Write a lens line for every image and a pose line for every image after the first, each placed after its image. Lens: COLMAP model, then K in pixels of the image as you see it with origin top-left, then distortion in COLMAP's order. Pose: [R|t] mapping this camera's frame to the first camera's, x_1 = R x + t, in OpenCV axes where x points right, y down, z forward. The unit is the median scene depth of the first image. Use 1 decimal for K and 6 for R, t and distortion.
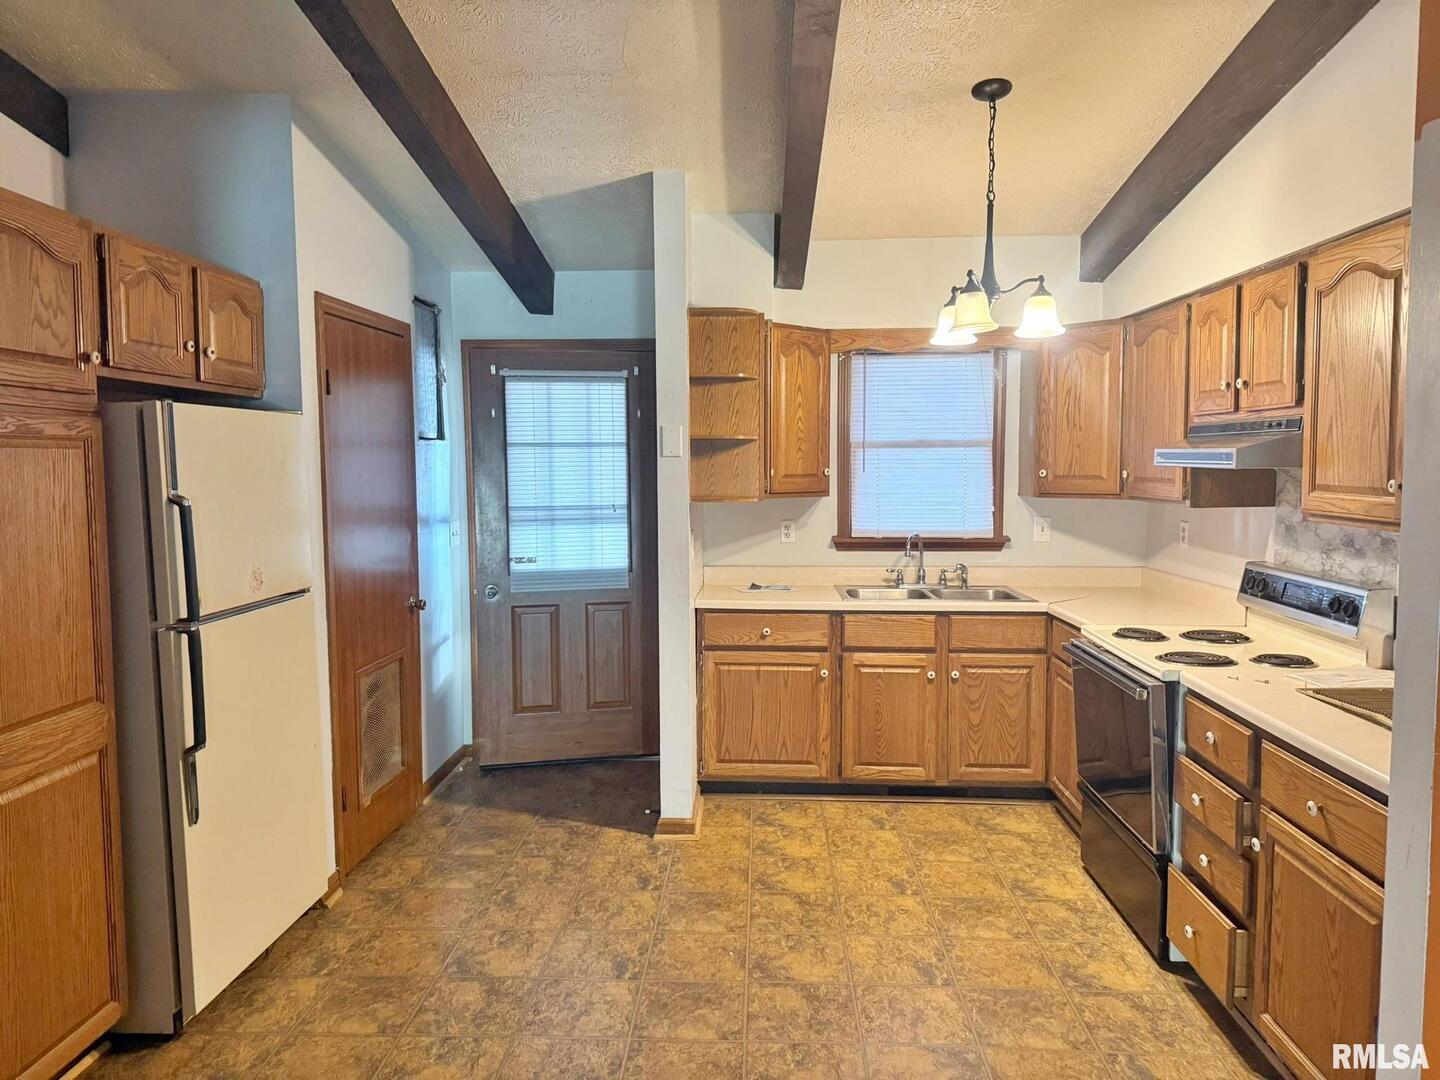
lens RADIAL K [[1014.9, 0, 696.8], [0, 1014.9, 529.7], [0, 0, 1]] dist [0.079001, -0.122336]
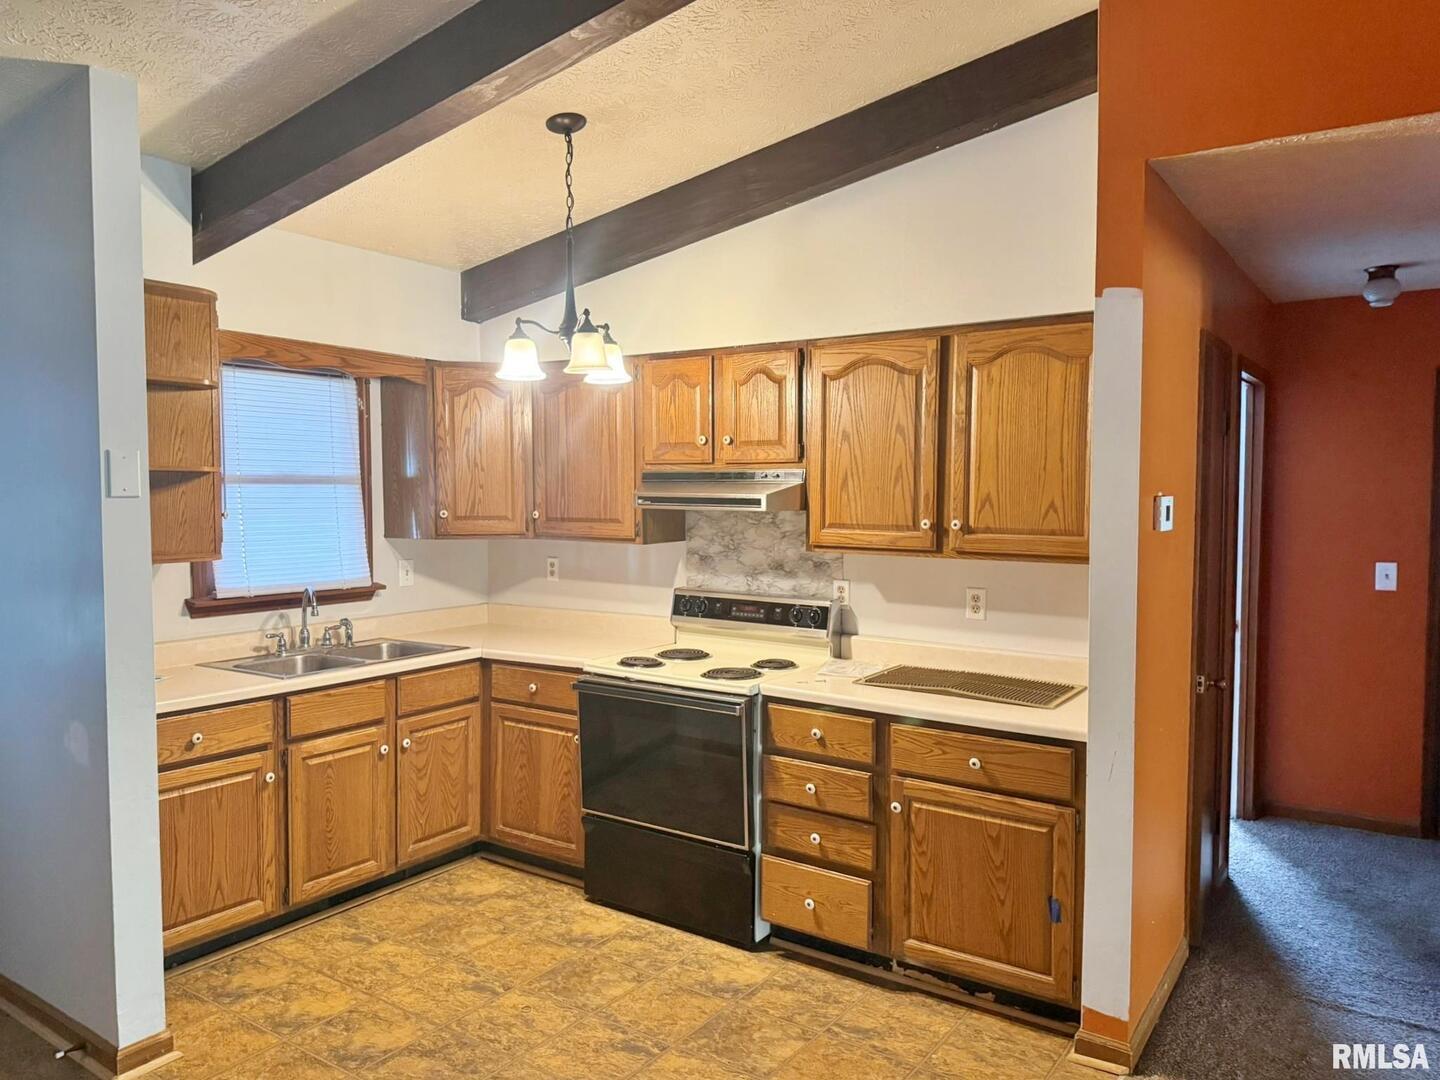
lens RADIAL K [[1061.7, 0, 720.0], [0, 1061.7, 540.0], [0, 0, 1]] dist [0.132175, -0.186697]
pose [[0.513078, -0.038328, 0.857486, -0.401039], [0.053995, 0.998465, 0.012322, -0.030646], [-0.856642, 0.039978, 0.514360, 0.280126]]
